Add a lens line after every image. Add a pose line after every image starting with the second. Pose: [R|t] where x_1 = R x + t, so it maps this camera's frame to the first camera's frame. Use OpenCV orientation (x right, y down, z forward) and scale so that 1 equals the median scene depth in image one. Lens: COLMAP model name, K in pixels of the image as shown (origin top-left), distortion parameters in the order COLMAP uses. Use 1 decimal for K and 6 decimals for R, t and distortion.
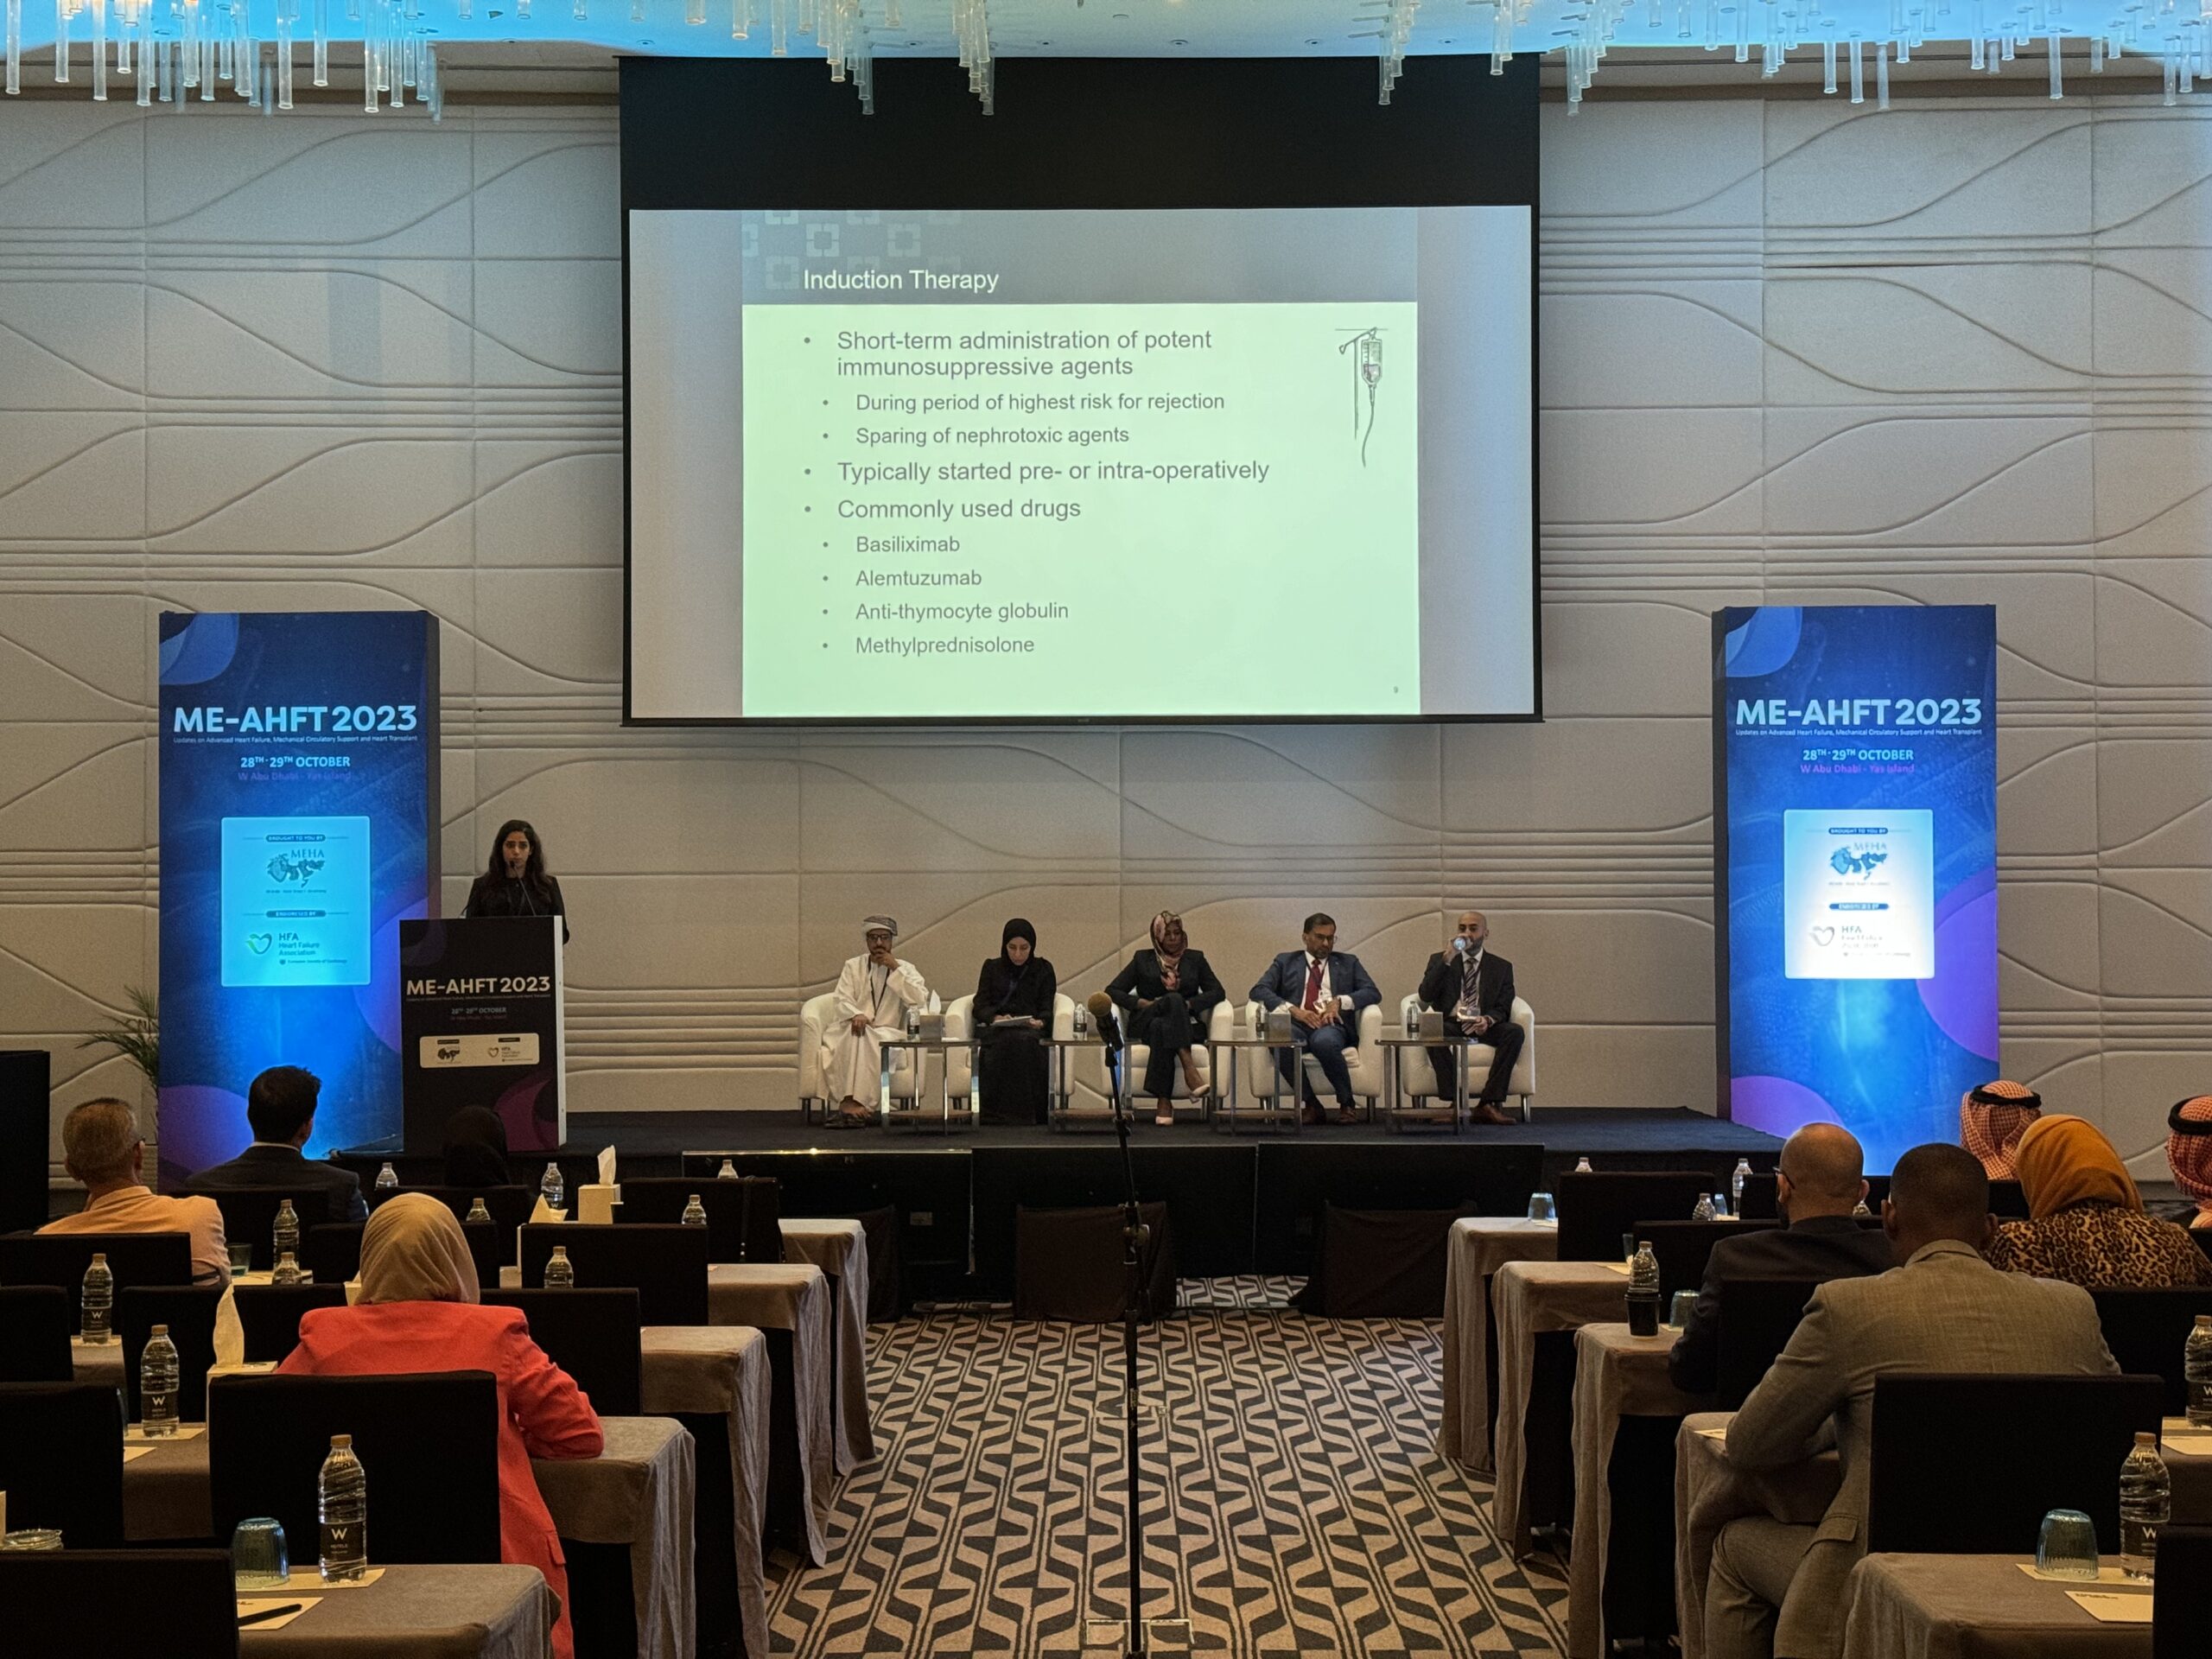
lens RADIAL K [[3049.5, 0, 1104.4], [0, 3049.5, 835.9], [0, 0, 1]] dist [0.176594, 0.000000]
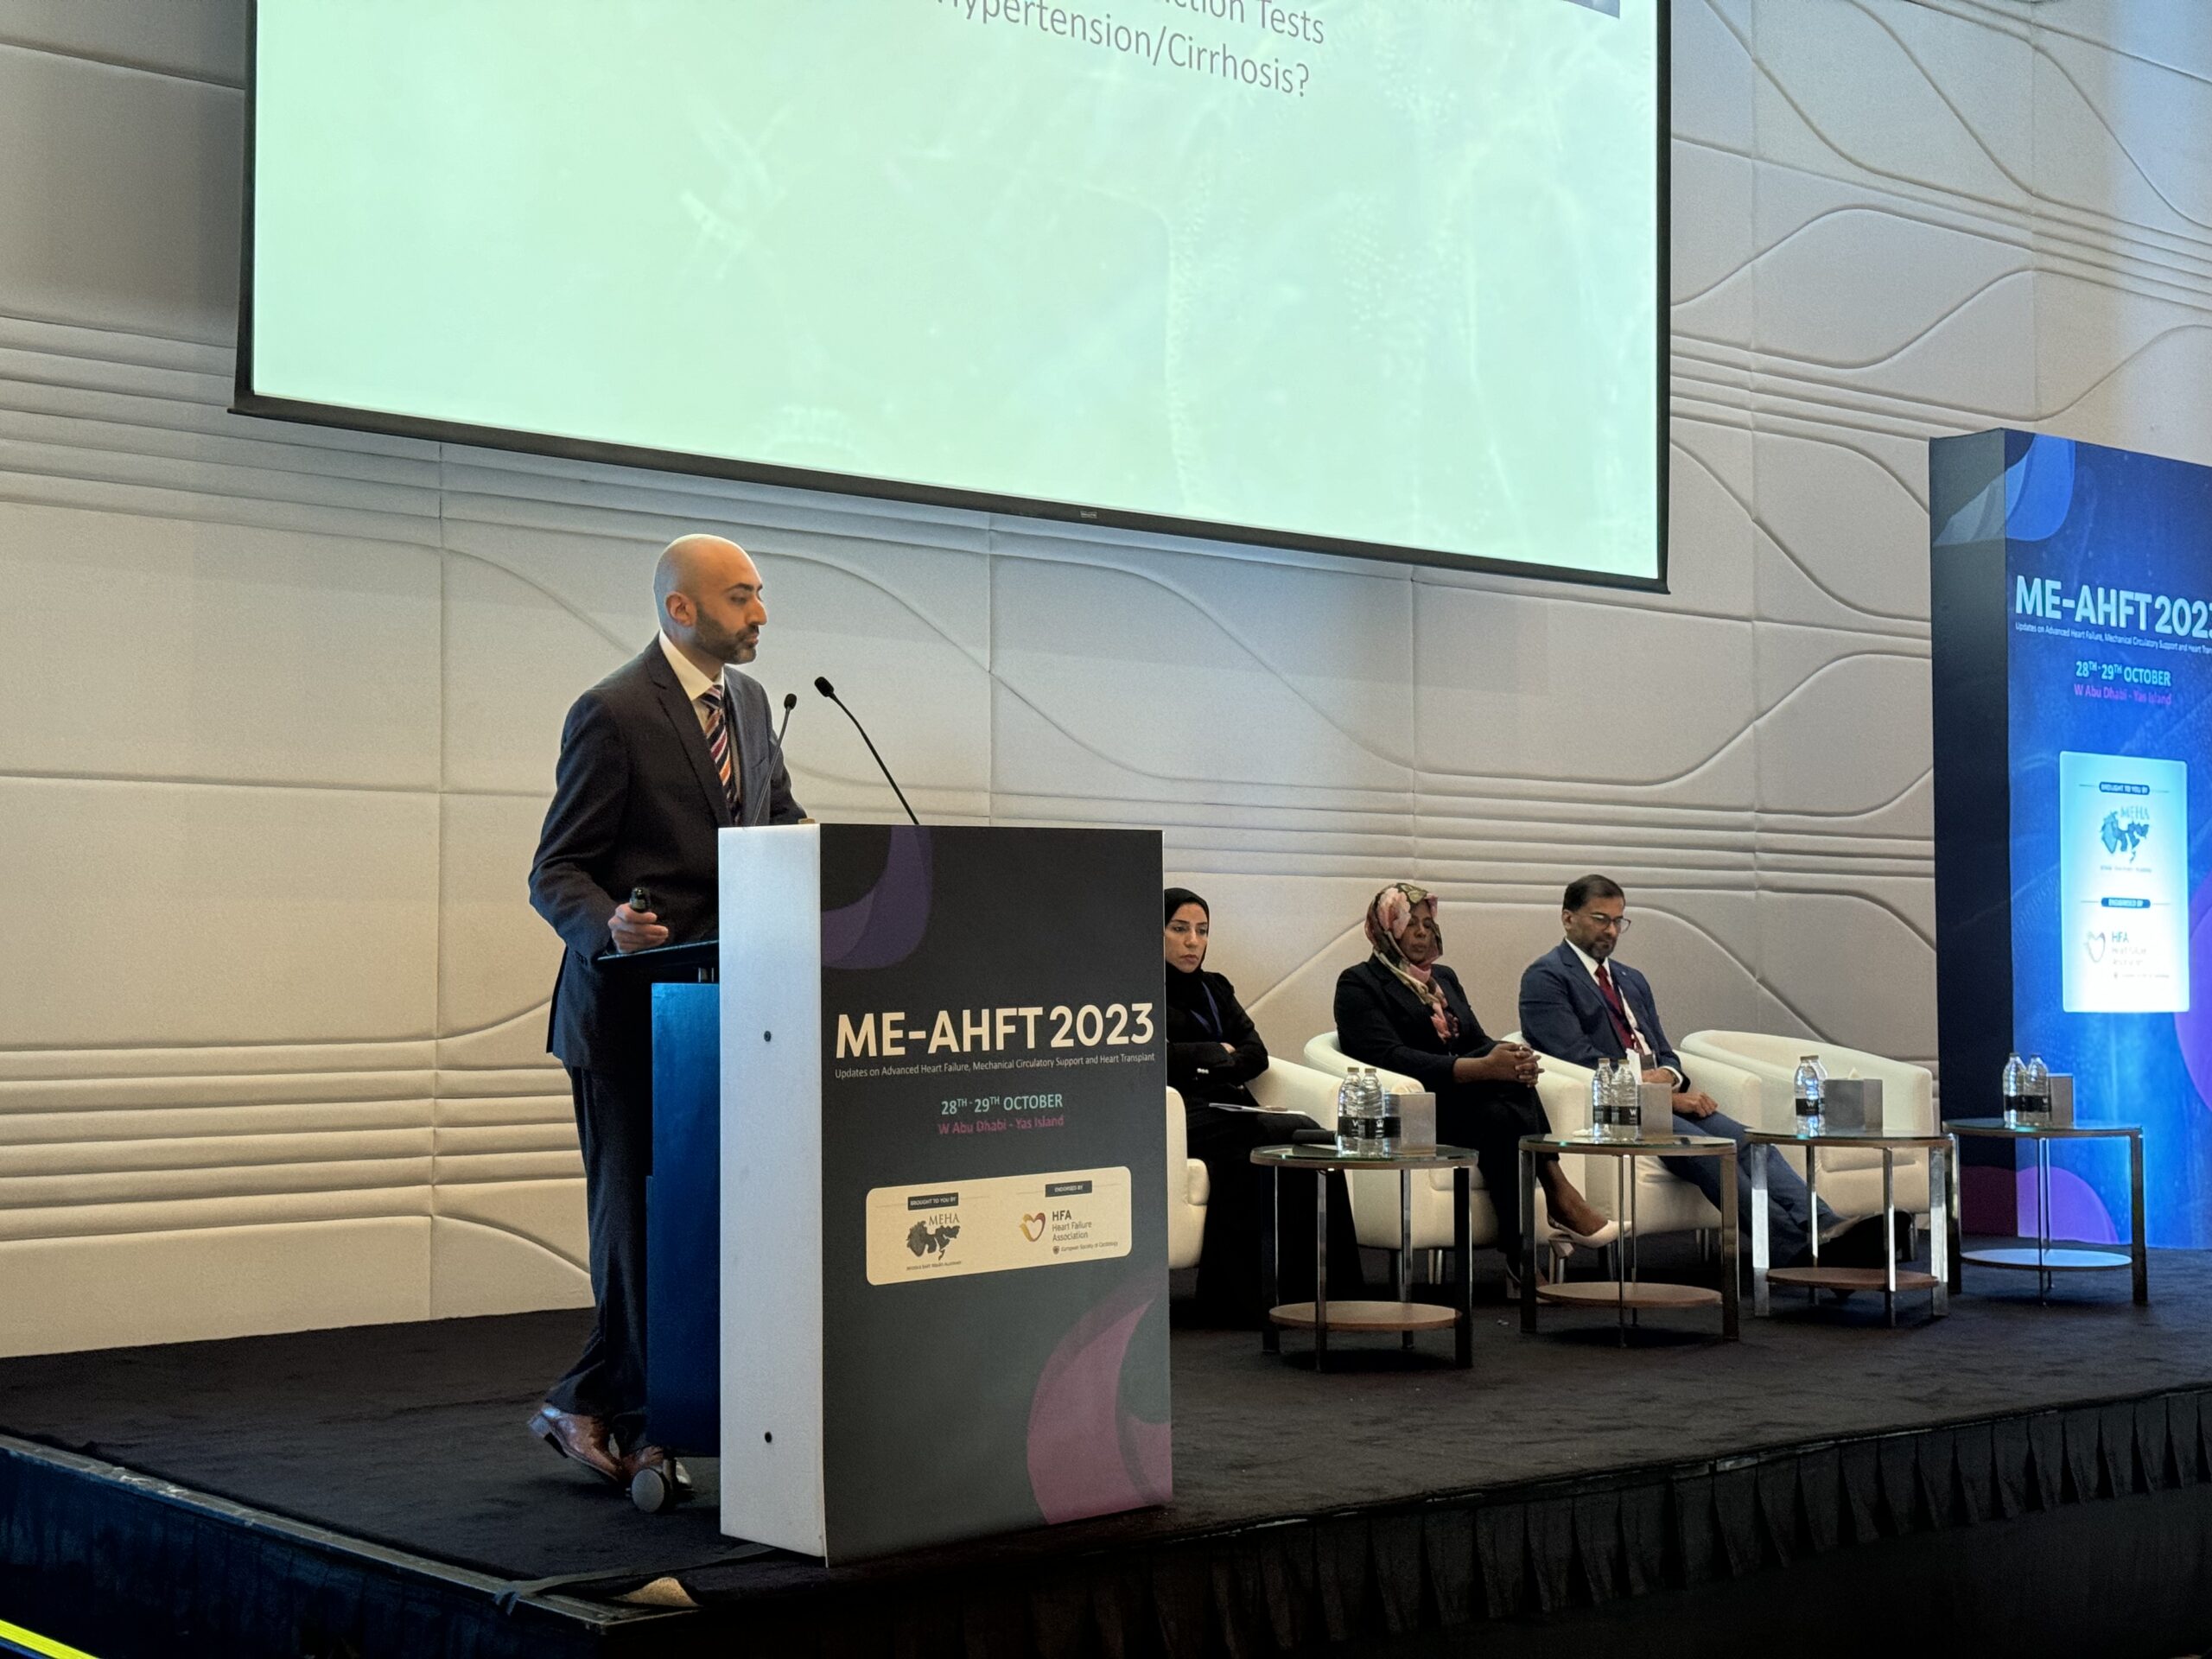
lens RADIAL K [[3049.5, 0, 1106.1], [0, 3049.5, 829.8], [0, 0, 1]] dist [0.176594, 0.000000]
pose [[0.764927, 0.036059, 0.643107, -0.349959], [-0.024342, 0.999337, -0.027080, 0.030512], [-0.643657, 0.005059, 0.765297, 0.630544]]
